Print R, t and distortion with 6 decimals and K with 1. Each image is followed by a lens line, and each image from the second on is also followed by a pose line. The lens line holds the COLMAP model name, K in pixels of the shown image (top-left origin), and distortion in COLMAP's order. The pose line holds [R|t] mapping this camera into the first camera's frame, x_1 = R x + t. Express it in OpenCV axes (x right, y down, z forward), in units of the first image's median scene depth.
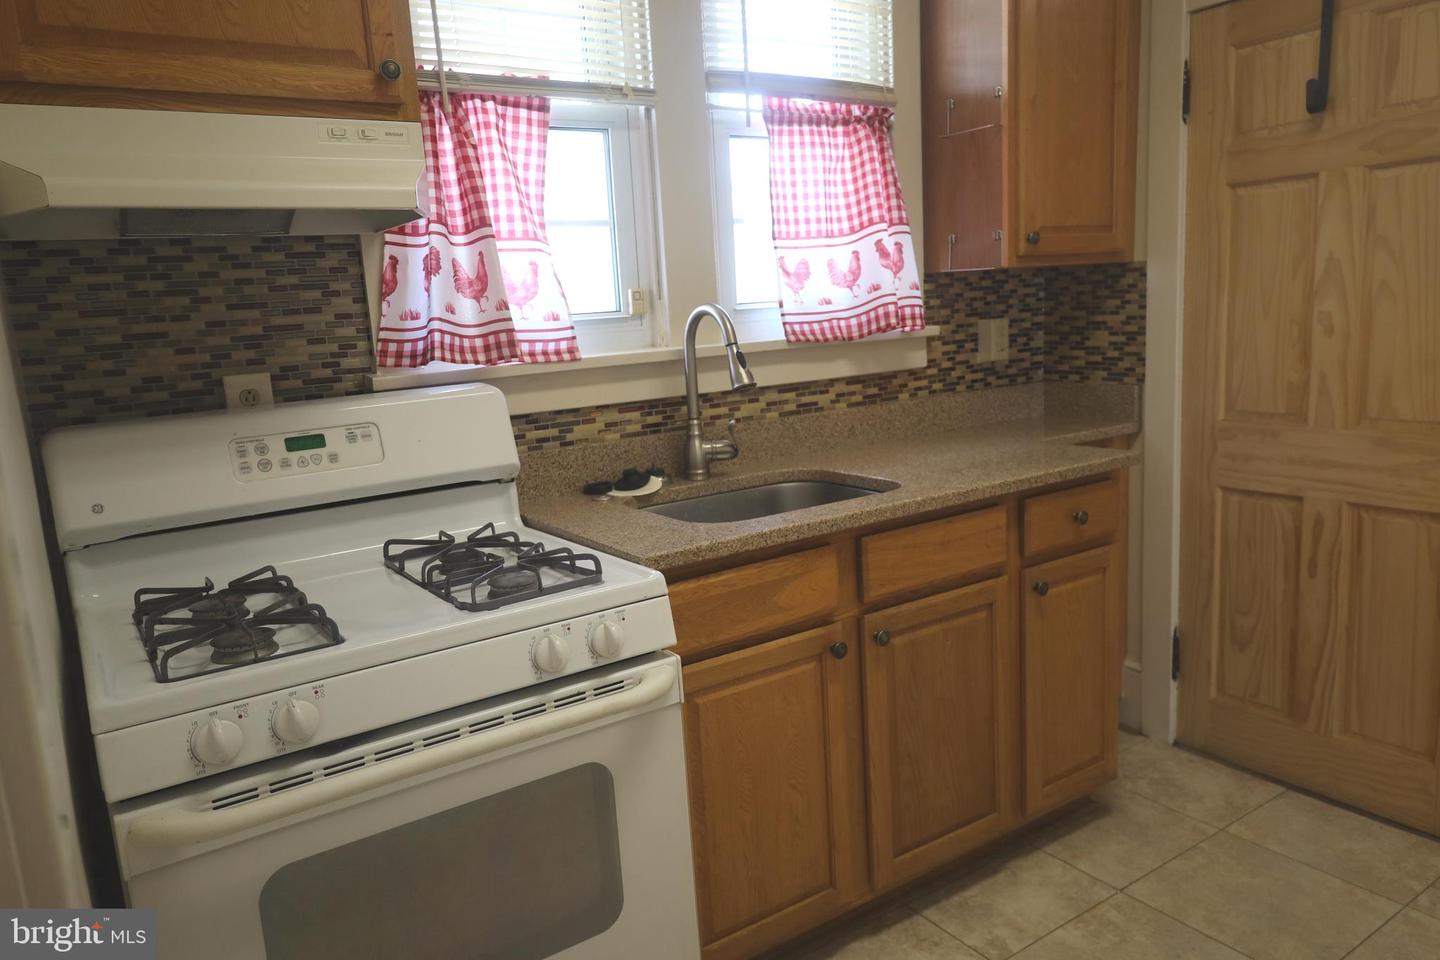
lens RADIAL K [[992.5, 0, 720.6], [0, 992.5, 485.3], [0, 0, 1]] dist [-0.005429, 0.001645]
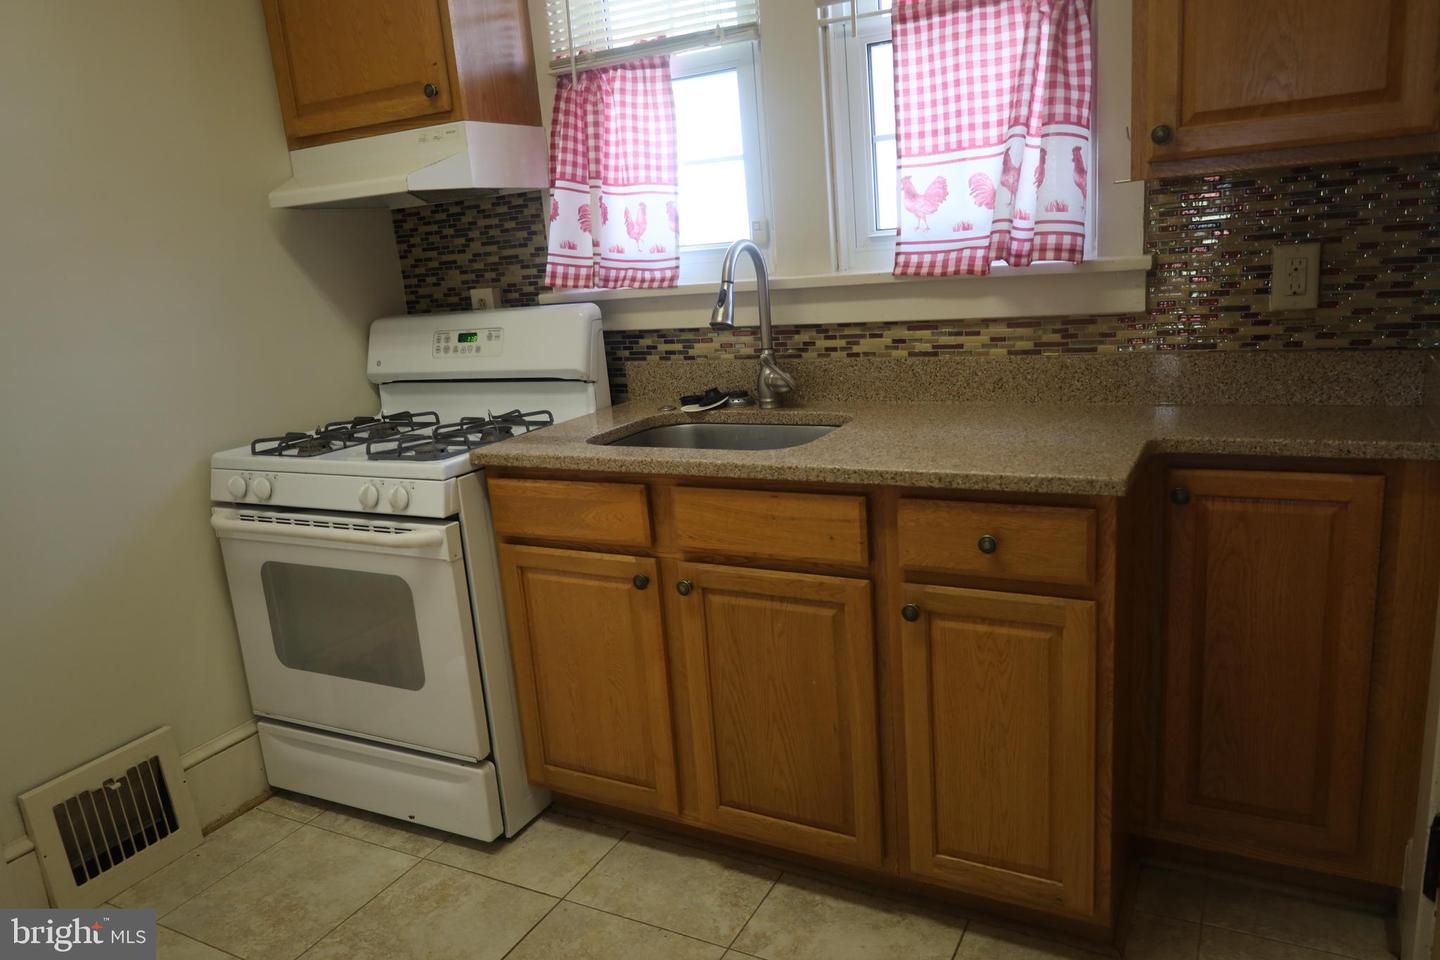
lens RADIAL K [[1002.8, 0, 721.6], [0, 1002.8, 480.4], [0, 0, 1]] dist [0.001483, -0.001944]
pose [[0.468149, 0.230339, -0.853100, 0.934414], [-0.103522, 0.973077, 0.205924, -0.153644], [0.877565, -0.008089, 0.479390, 0.484839]]
